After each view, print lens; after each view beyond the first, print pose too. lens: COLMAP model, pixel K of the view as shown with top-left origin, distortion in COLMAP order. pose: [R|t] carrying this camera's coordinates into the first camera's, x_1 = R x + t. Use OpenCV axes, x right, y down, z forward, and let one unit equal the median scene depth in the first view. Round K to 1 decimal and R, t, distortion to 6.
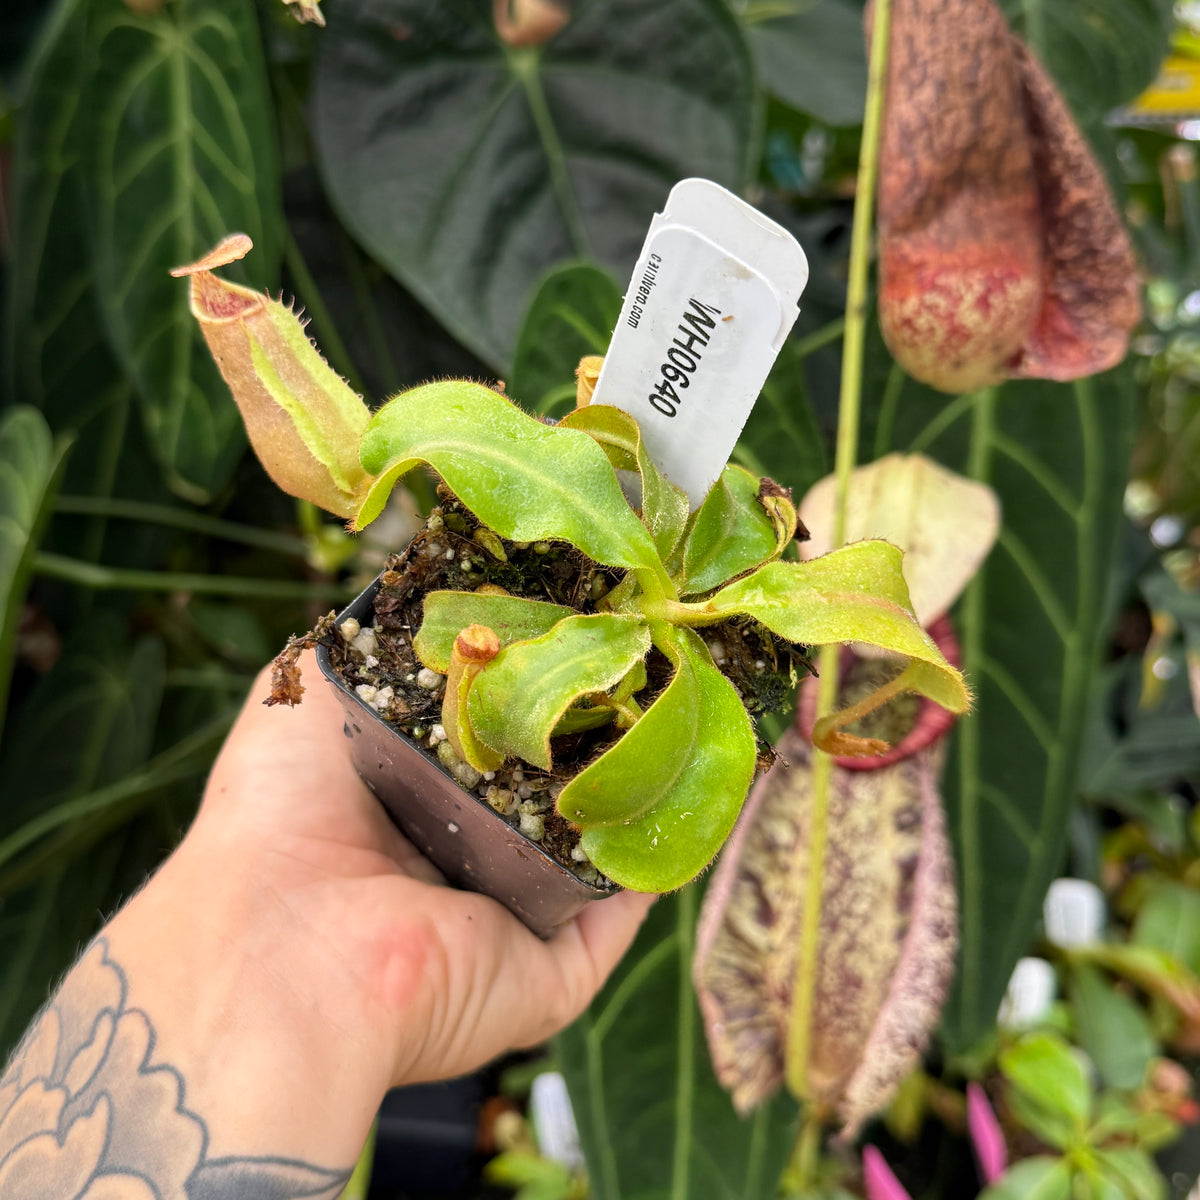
lens RADIAL K [[1608.7, 0, 600.0], [0, 1608.7, 600.0], [0, 0, 1]] dist [0.220723, -0.560053]
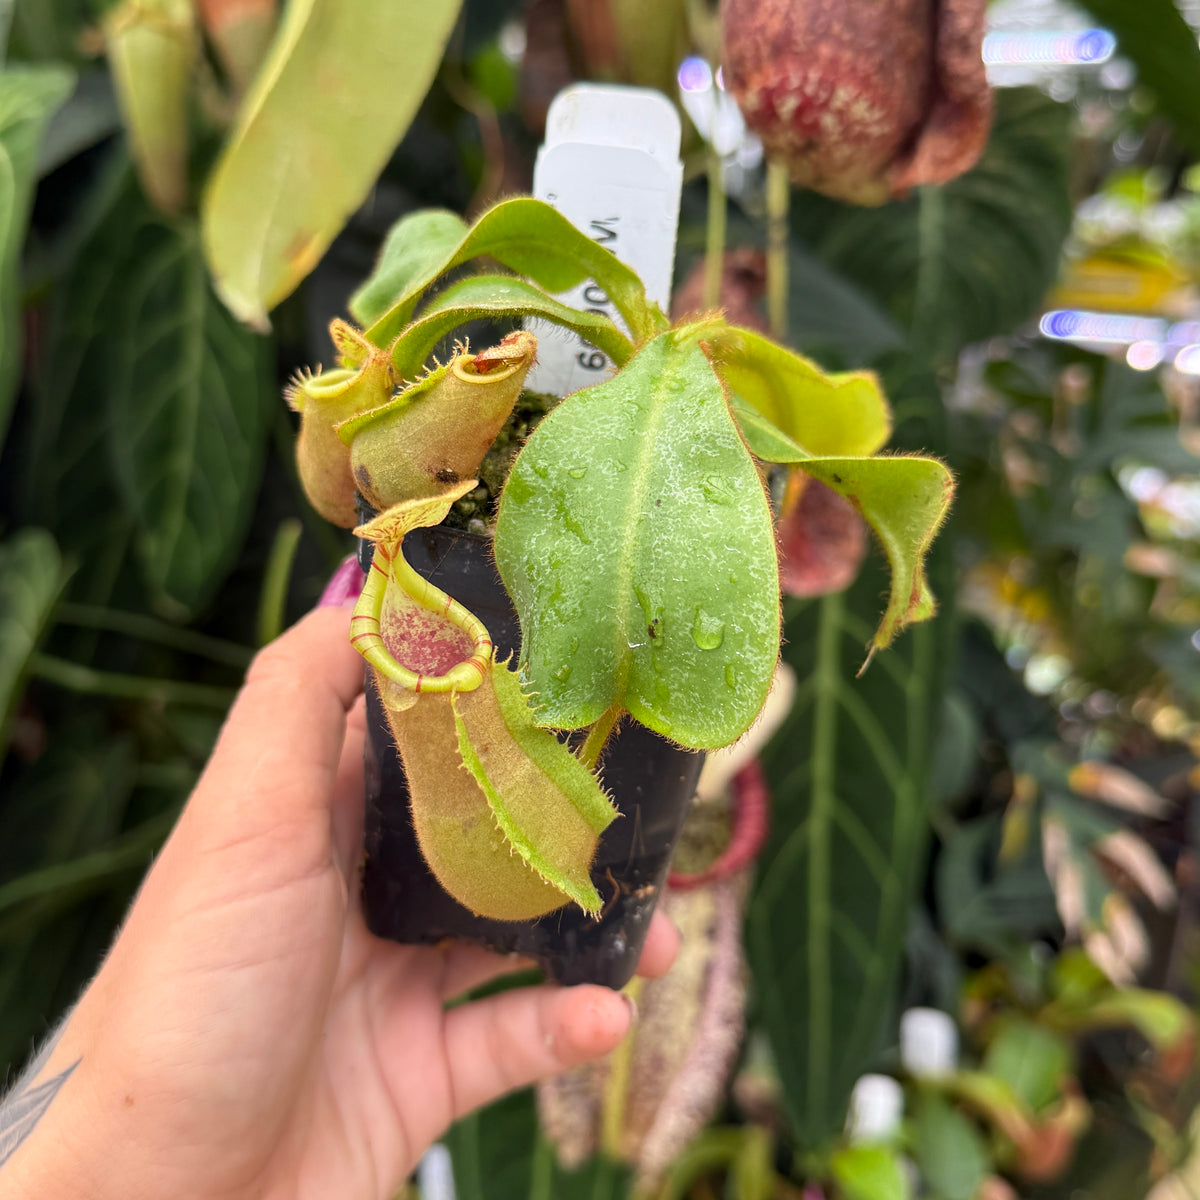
lens RADIAL K [[1608.7, 0, 600.0], [0, 1608.7, 600.0], [0, 0, 1]] dist [0.220723, -0.560053]
pose [[0.997379, 0.072352, -0.000216, 0.050900], [-0.072170, 0.994652, -0.073882, -0.011219], [-0.005131, 0.073704, 0.997267, -0.157528]]
